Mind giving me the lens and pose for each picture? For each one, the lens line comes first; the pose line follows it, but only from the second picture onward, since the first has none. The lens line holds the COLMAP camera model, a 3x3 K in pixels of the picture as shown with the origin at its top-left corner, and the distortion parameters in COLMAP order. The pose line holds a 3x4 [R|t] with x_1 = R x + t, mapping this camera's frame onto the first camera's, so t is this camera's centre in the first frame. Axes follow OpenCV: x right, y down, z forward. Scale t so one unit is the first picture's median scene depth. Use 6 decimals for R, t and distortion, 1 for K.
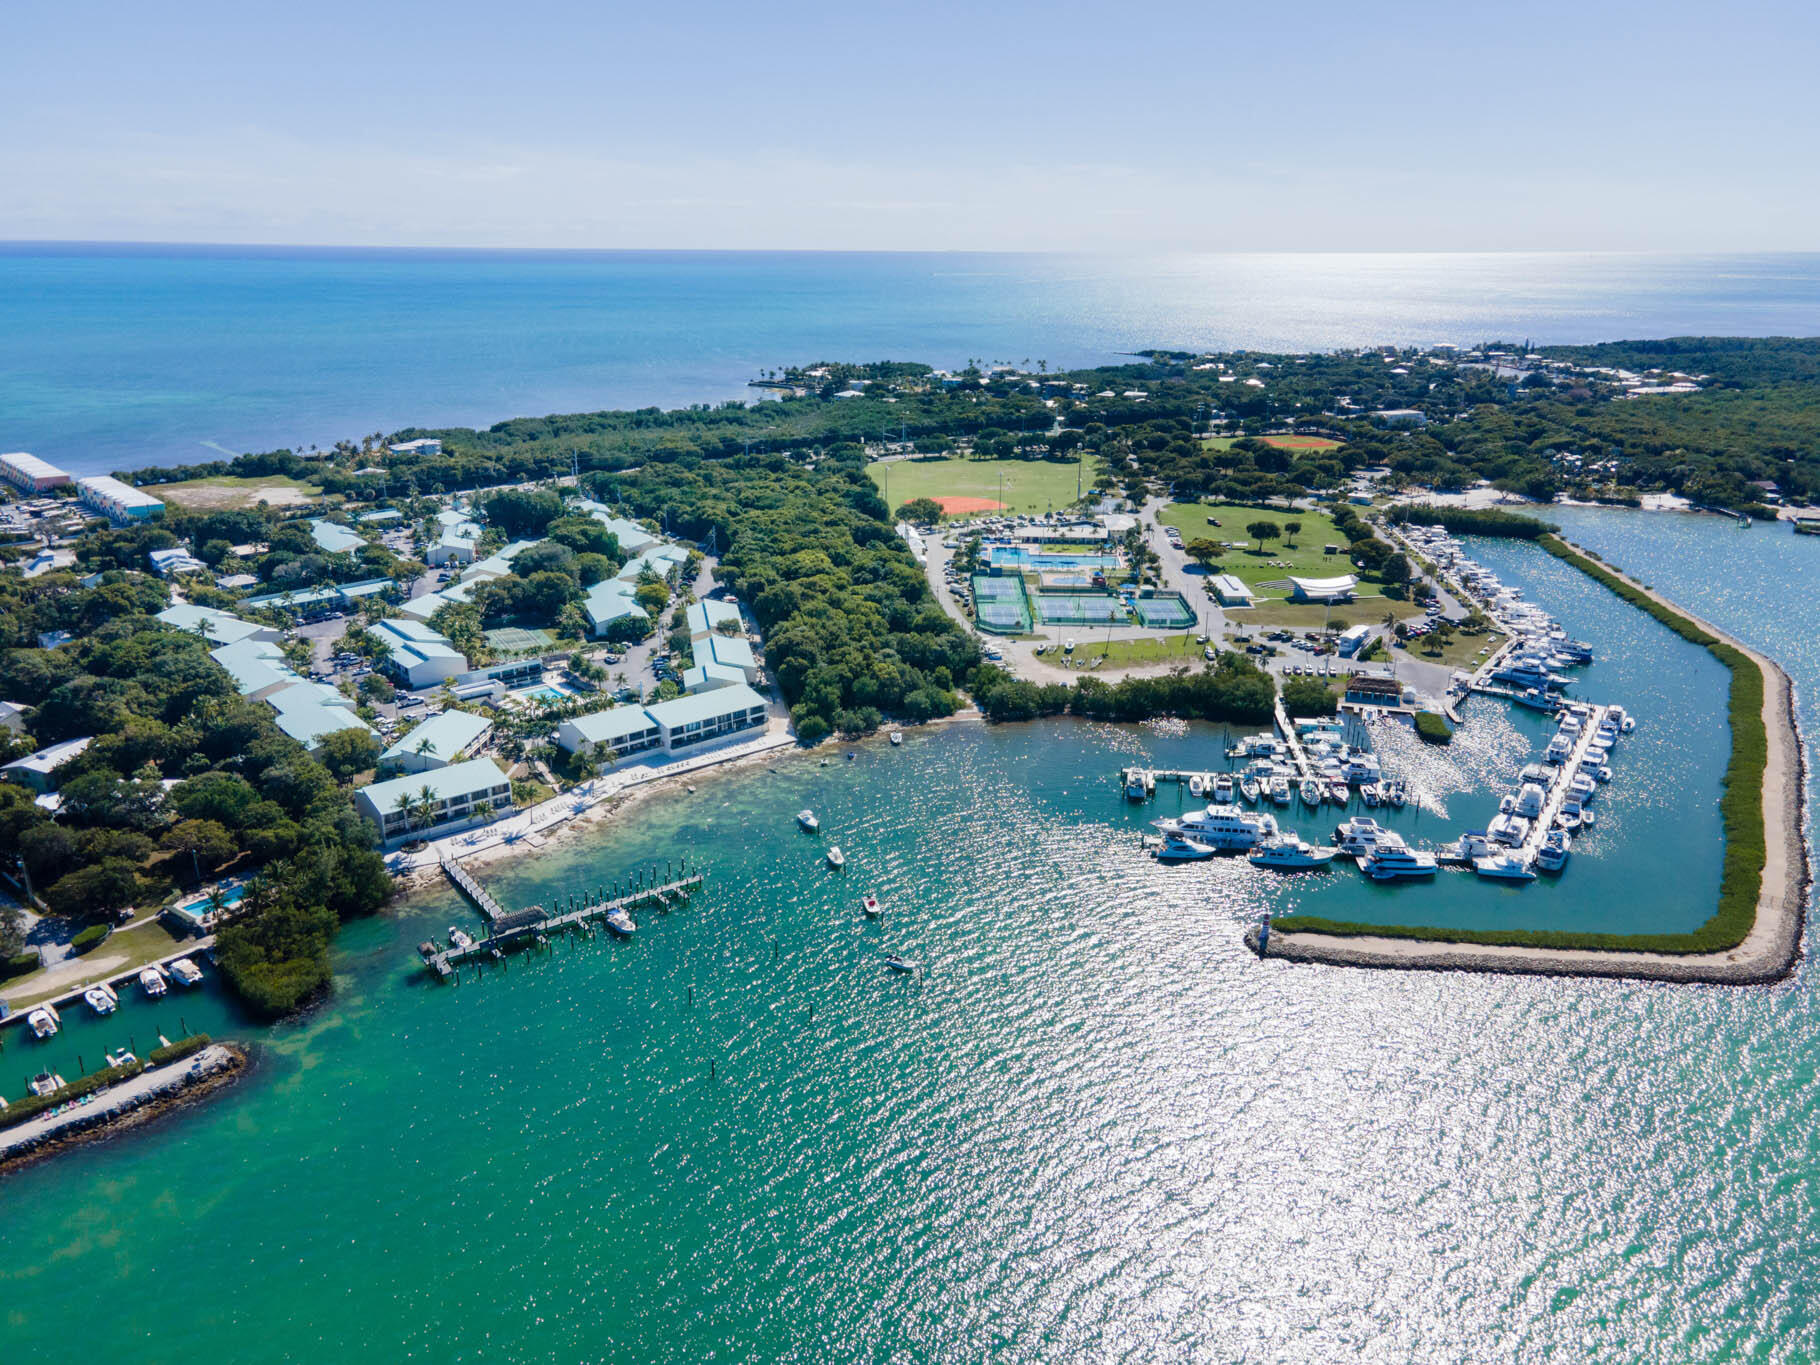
lens RADIAL K [[1309.8, 0, 926.2], [0, 1309.8, 674.4], [0, 0, 1]] dist [0.036922, 0.000815]
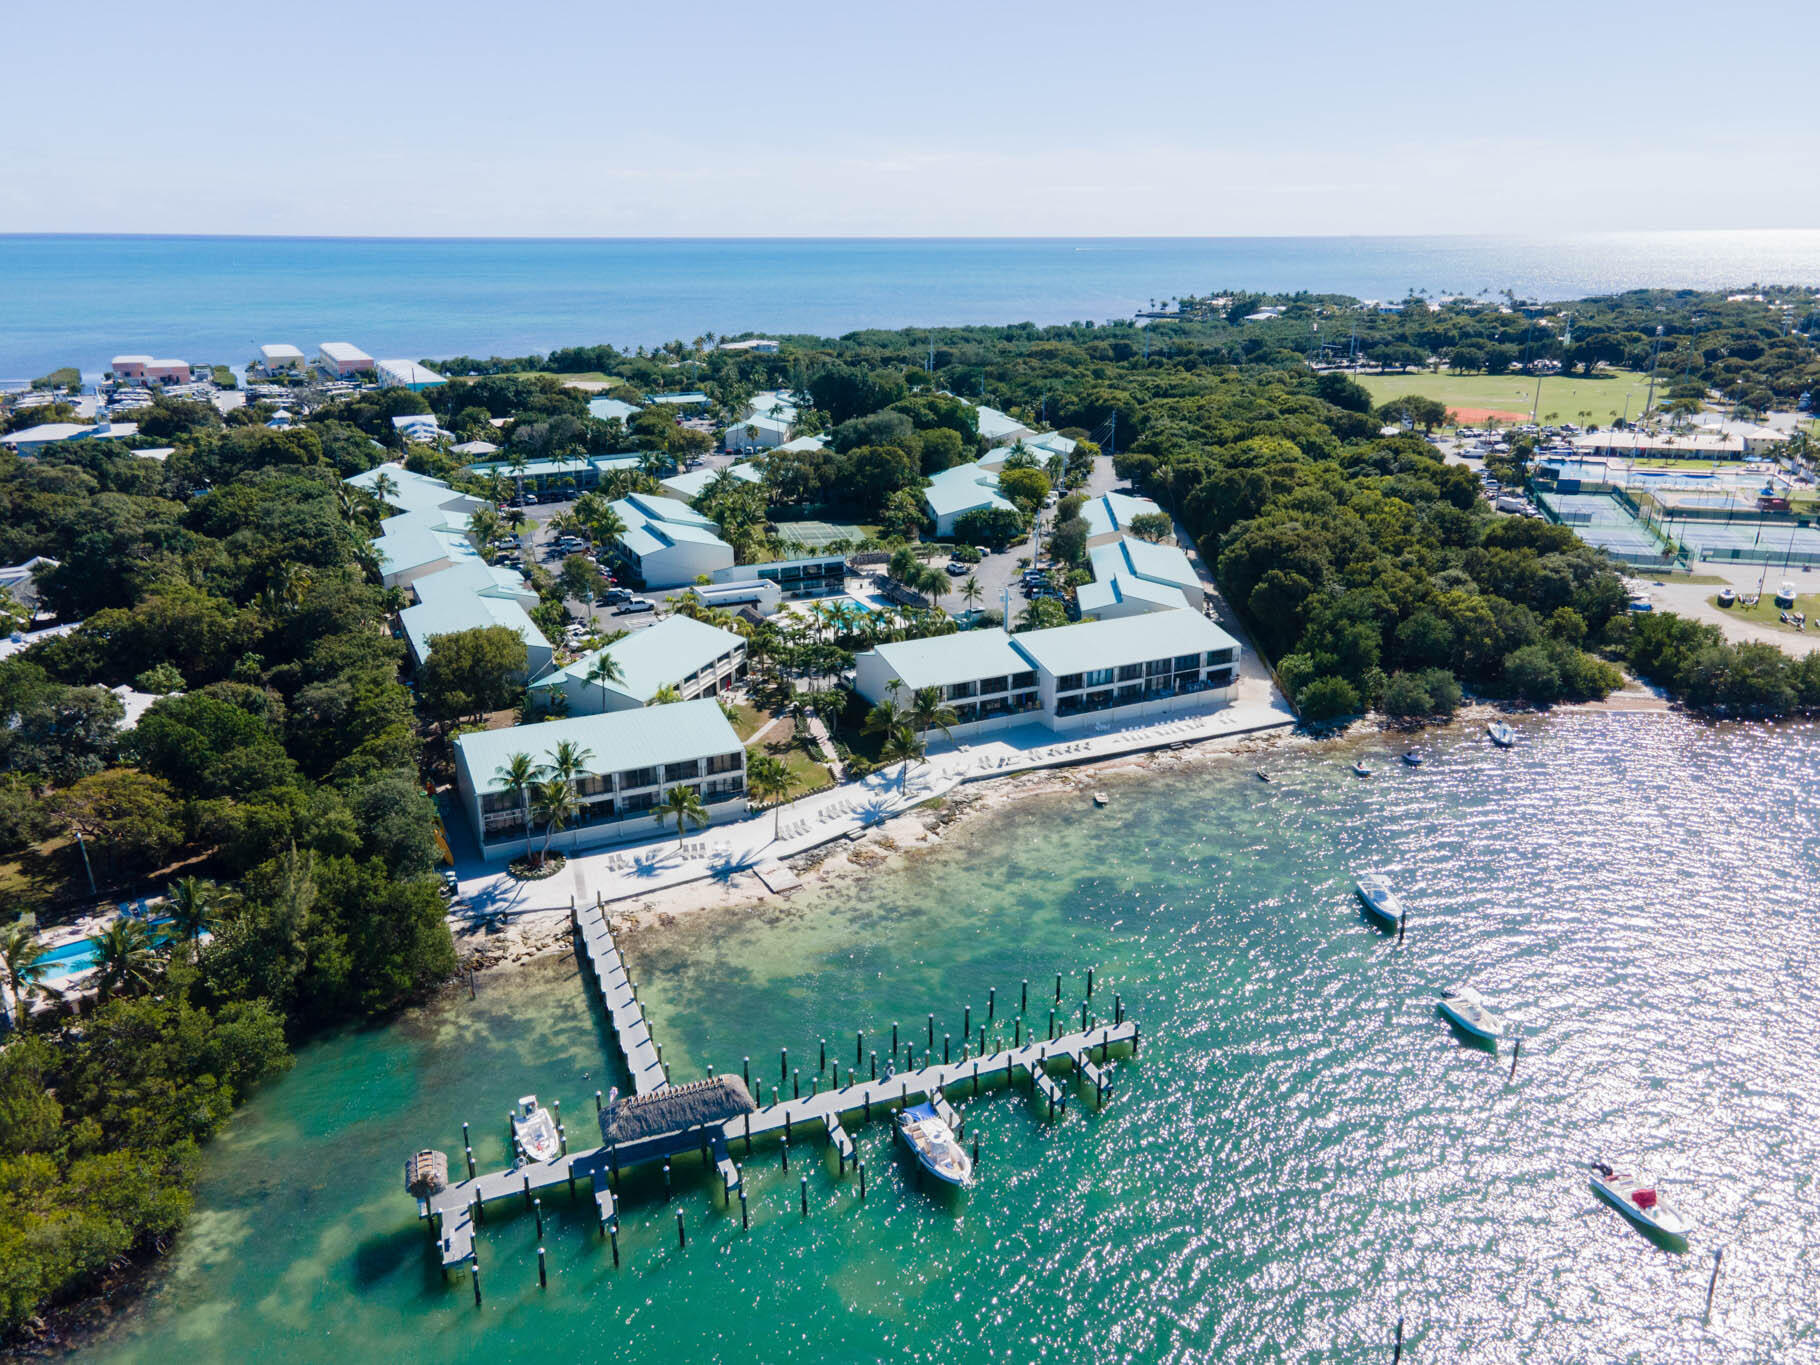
lens RADIAL K [[1309.8, 0, 916.7], [0, 1309.8, 669.3], [0, 0, 1]] dist [0.036922, 0.000815]
pose [[0.962919, 0.071120, -0.260249, -0.103840], [-0.071586, 0.997405, 0.007699, 0.035062], [0.260121, 0.011217, 0.965511, 0.440953]]
